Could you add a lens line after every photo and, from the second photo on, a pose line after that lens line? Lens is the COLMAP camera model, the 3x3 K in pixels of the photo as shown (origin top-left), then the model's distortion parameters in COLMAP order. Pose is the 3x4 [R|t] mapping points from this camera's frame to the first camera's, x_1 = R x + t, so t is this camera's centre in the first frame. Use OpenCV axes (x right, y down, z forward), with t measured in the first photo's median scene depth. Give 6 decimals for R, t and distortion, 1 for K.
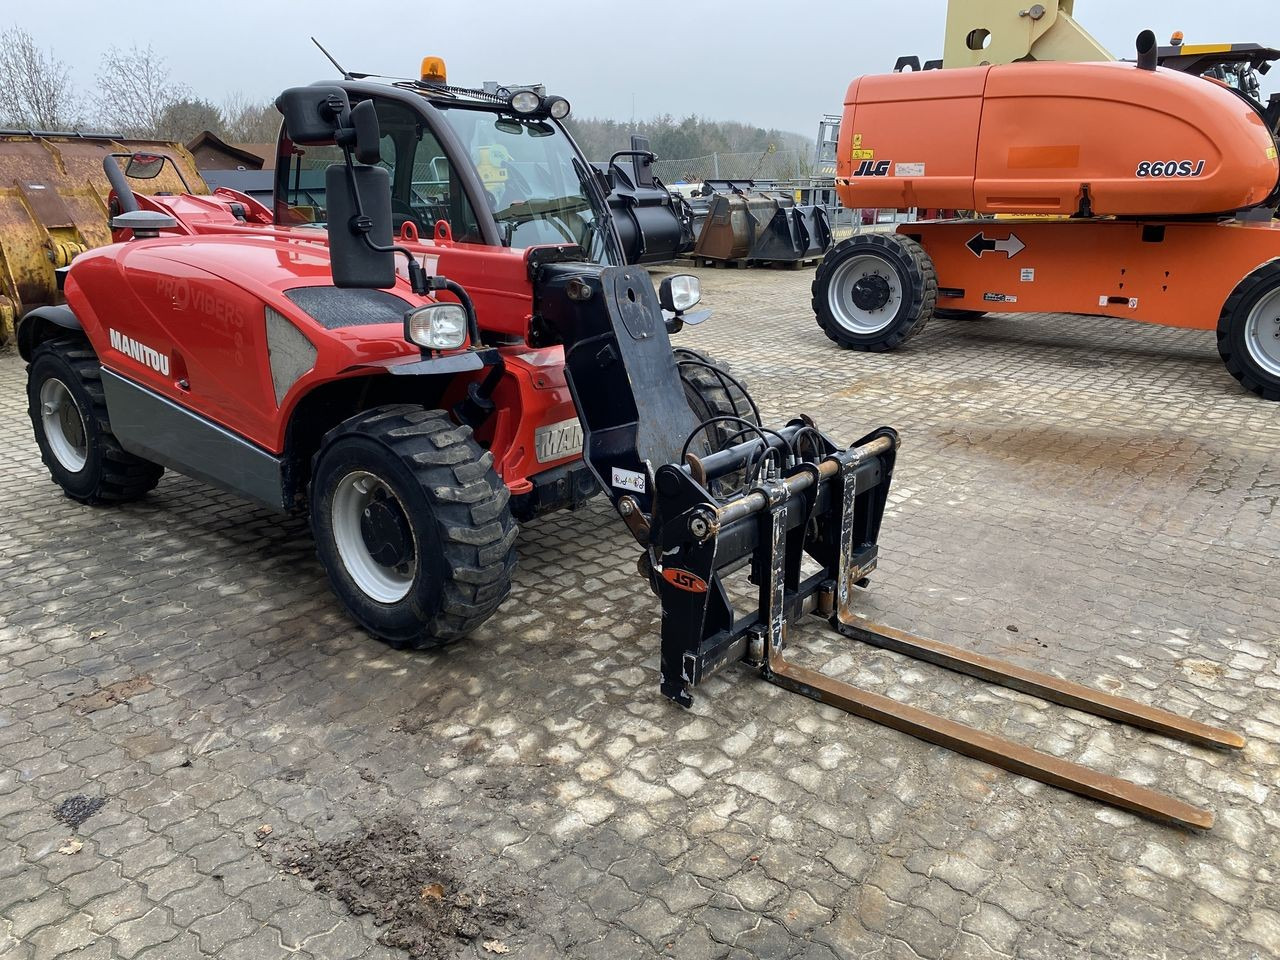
lens RADIAL K [[1003.1, 0, 641.9], [0, 1003.1, 482.2], [0, 0, 1]] dist [0.025907, -0.022577]
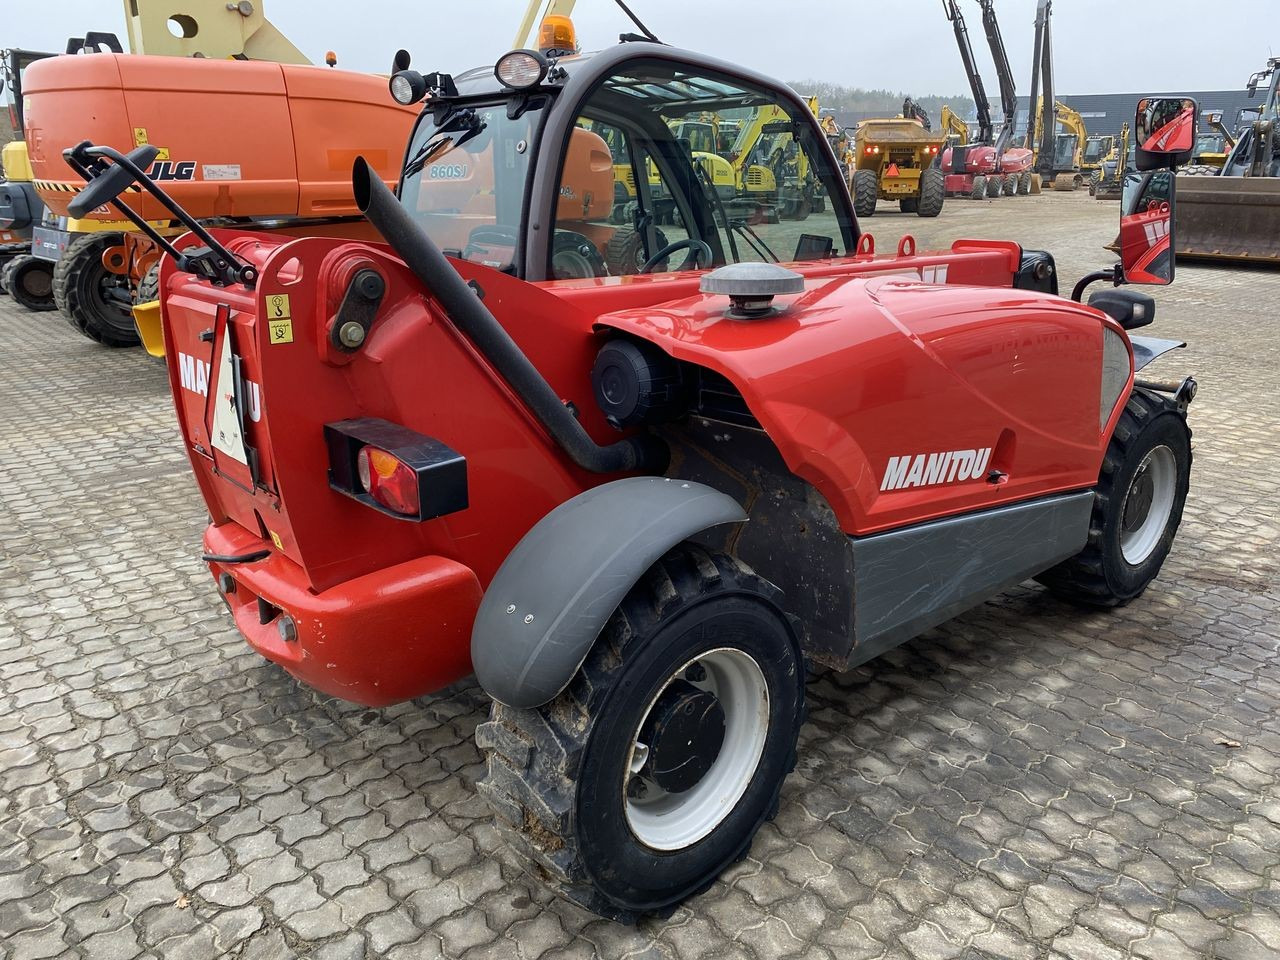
lens RADIAL K [[1003.1, 0, 641.1], [0, 1003.1, 474.3], [0, 0, 1]] dist [0.025907, -0.022577]
pose [[0.134853, -0.291490, 0.947021, -1.103740], [0.297201, 0.923645, 0.241975, -0.327771], [-0.945244, 0.248825, 0.211188, 1.022045]]
